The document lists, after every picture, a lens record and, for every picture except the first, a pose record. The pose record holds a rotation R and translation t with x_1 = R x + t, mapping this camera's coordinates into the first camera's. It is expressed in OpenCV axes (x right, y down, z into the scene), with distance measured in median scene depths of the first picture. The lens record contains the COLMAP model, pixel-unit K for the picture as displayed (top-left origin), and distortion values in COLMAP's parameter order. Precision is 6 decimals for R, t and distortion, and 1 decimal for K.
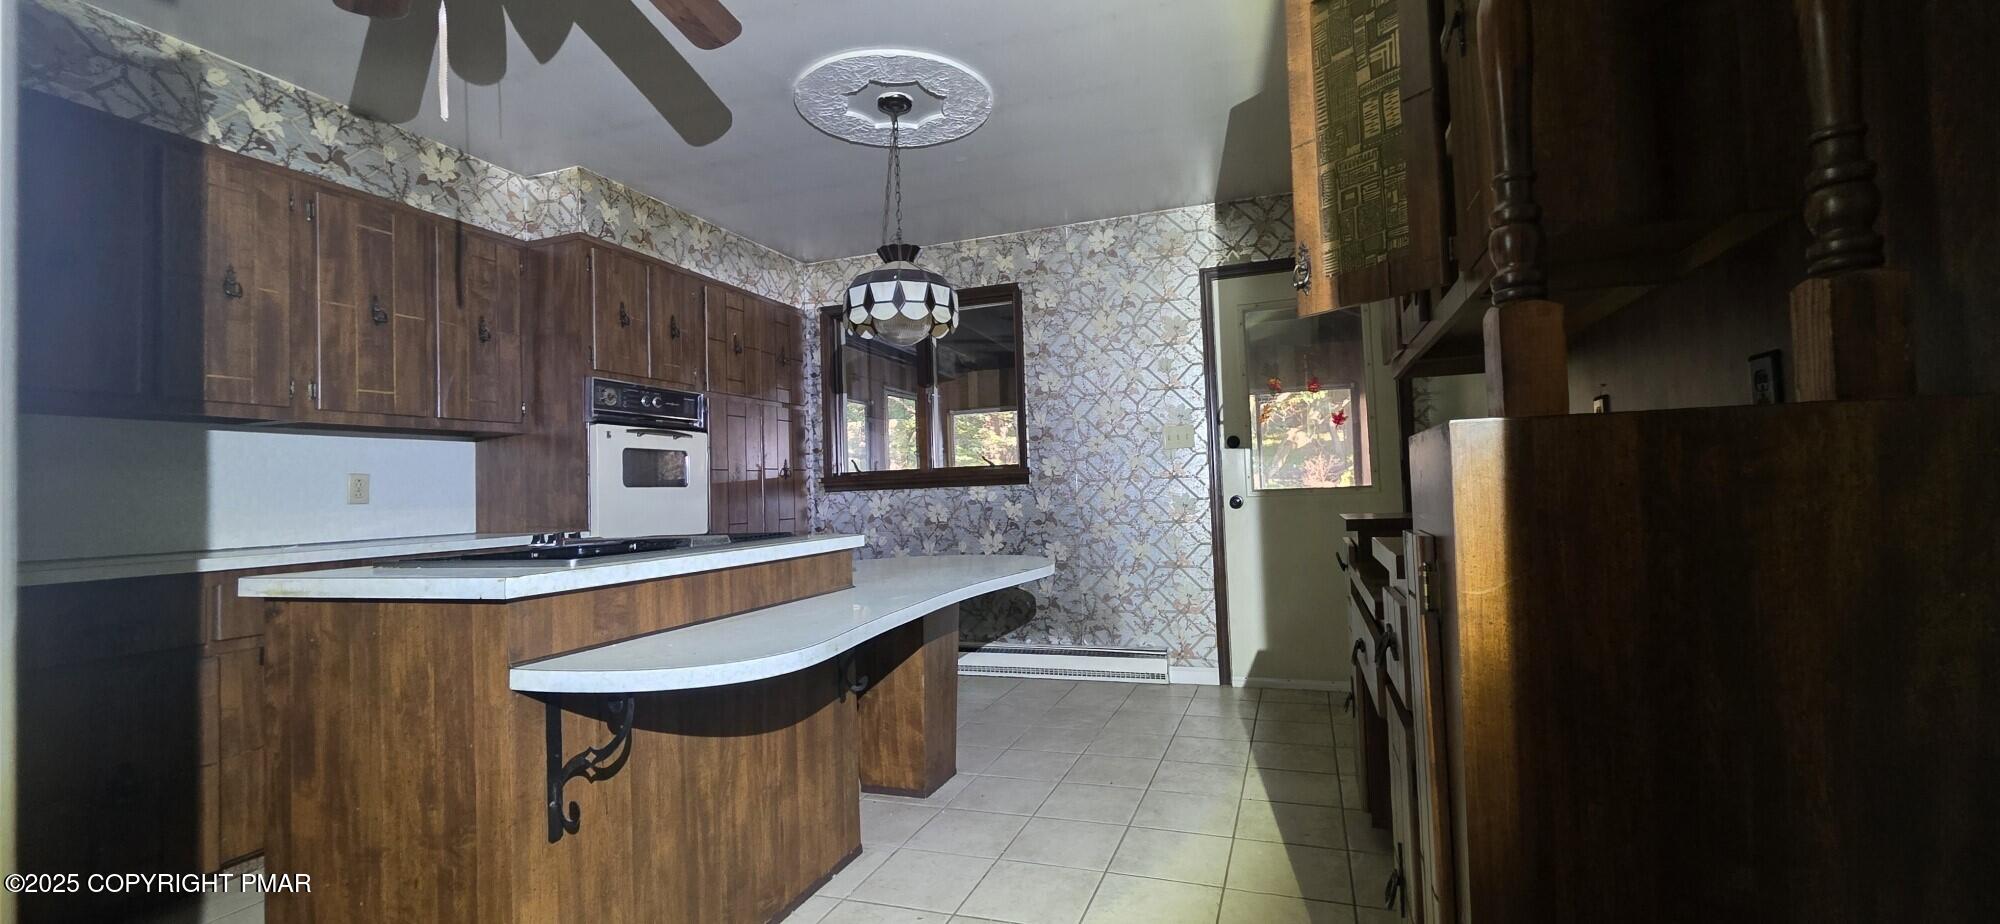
lens RADIAL K [[796.6, 0, 1000.0], [0, 796.6, 462.0], [0, 0, 1]] dist [0.001717, 0.000100]
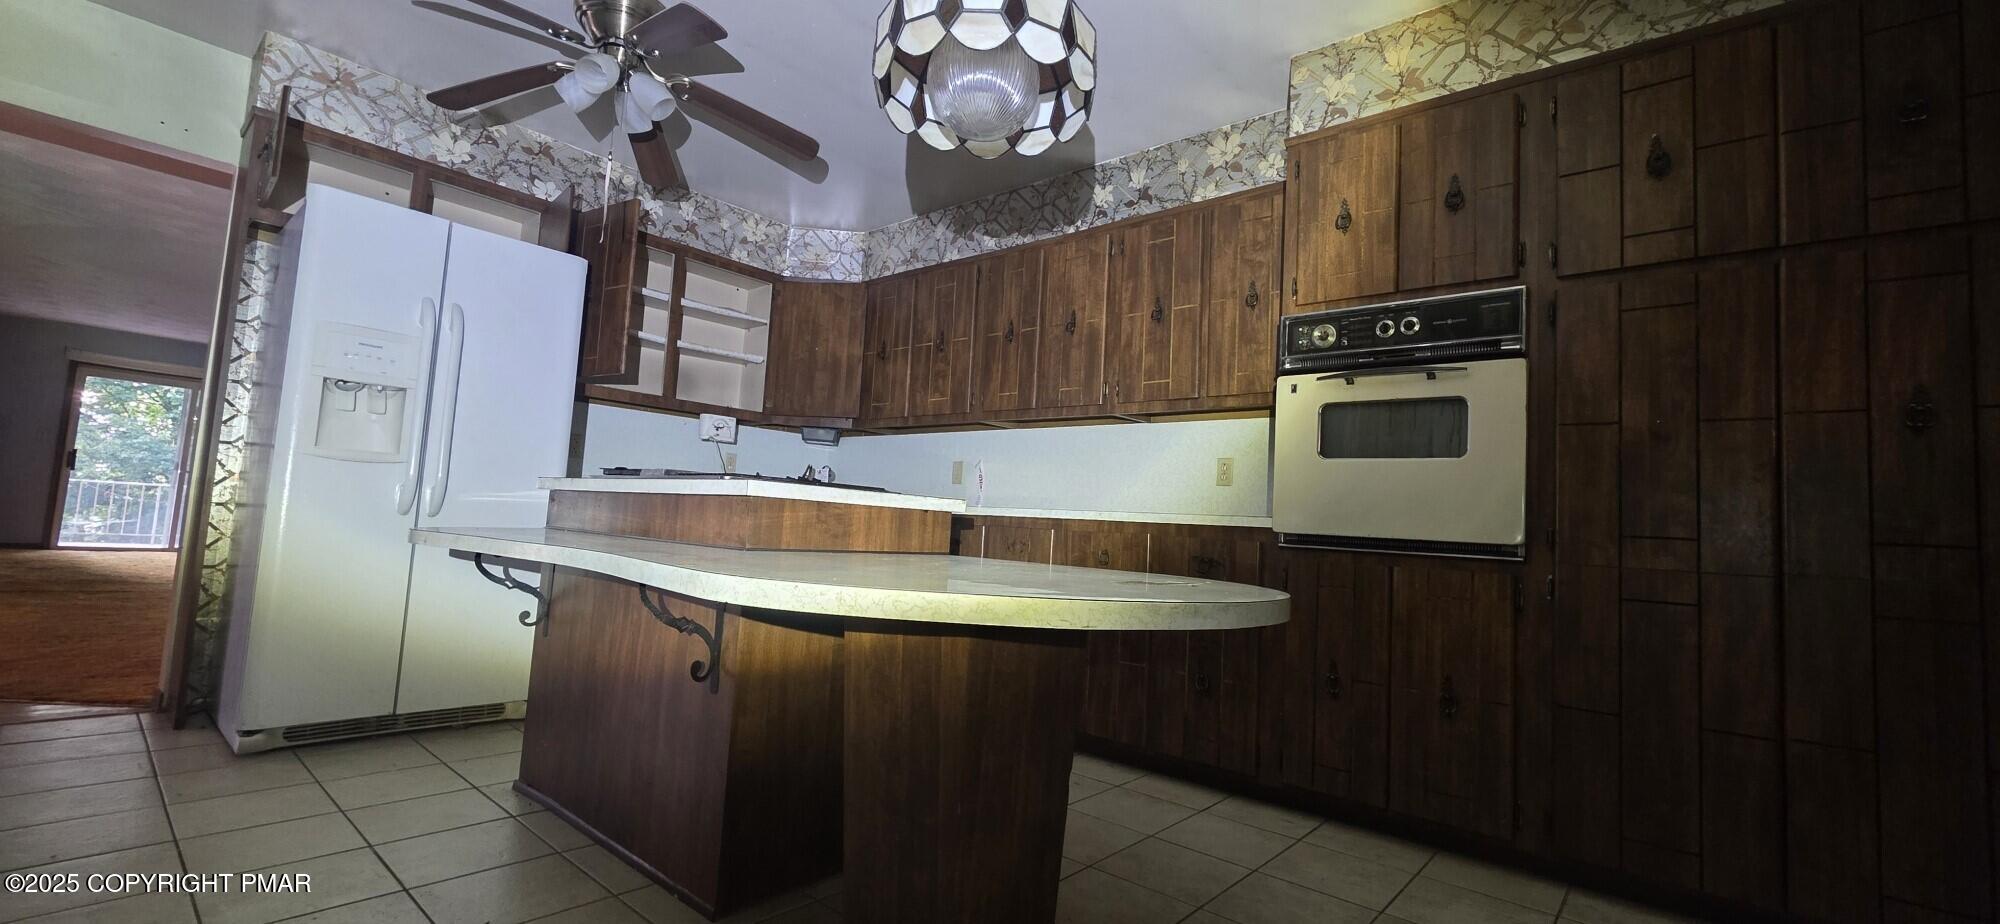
lens RADIAL K [[796.6, 0, 1000.0], [0, 796.6, 462.0], [0, 0, 1]] dist [0.001717, 0.000100]
pose [[-0.338874, -0.056119, -0.939157, 0.337833], [-0.004288, 0.998301, -0.058106, 0.089977], [0.940822, -0.015663, -0.338539, 1.139549]]
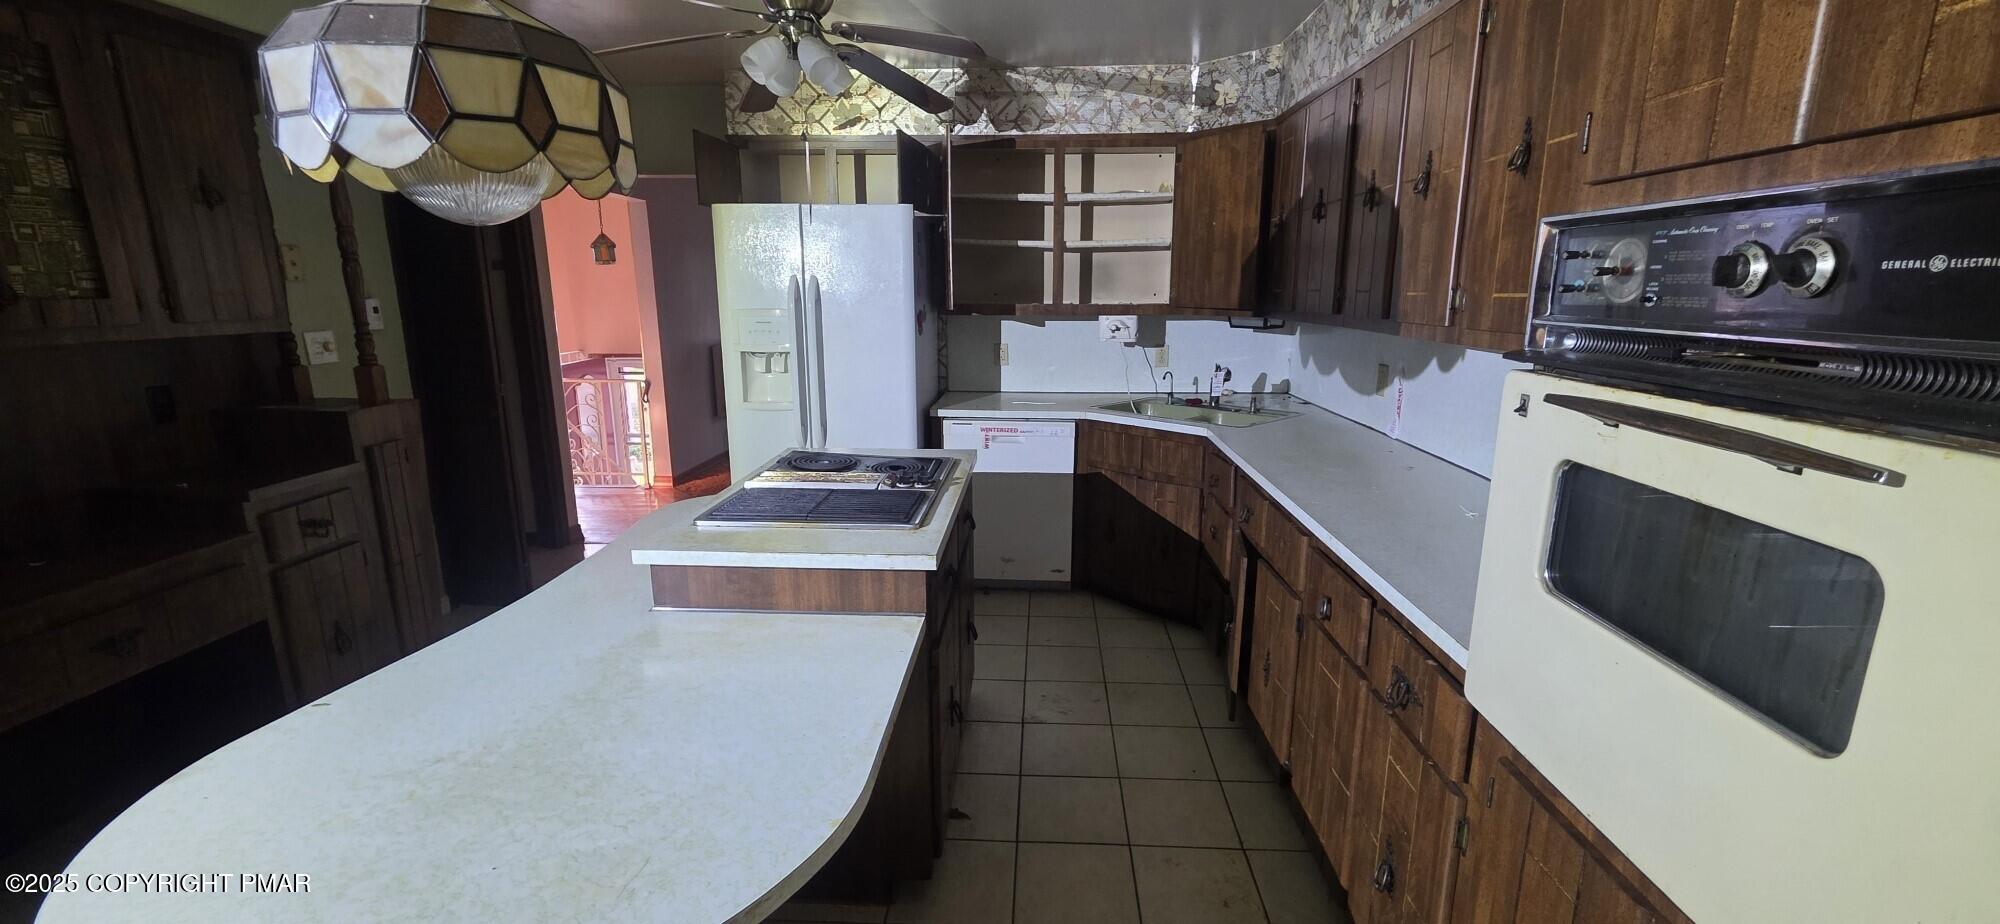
lens RADIAL K [[796.6, 0, 1000.0], [0, 796.6, 462.0], [0, 0, 1]] dist [0.001717, 0.000100]
pose [[-0.950372, 0.103851, -0.293271, -0.232337], [0.049796, 0.981266, 0.186111, -0.093141], [0.307105, 0.162271, -0.937739, 1.415969]]
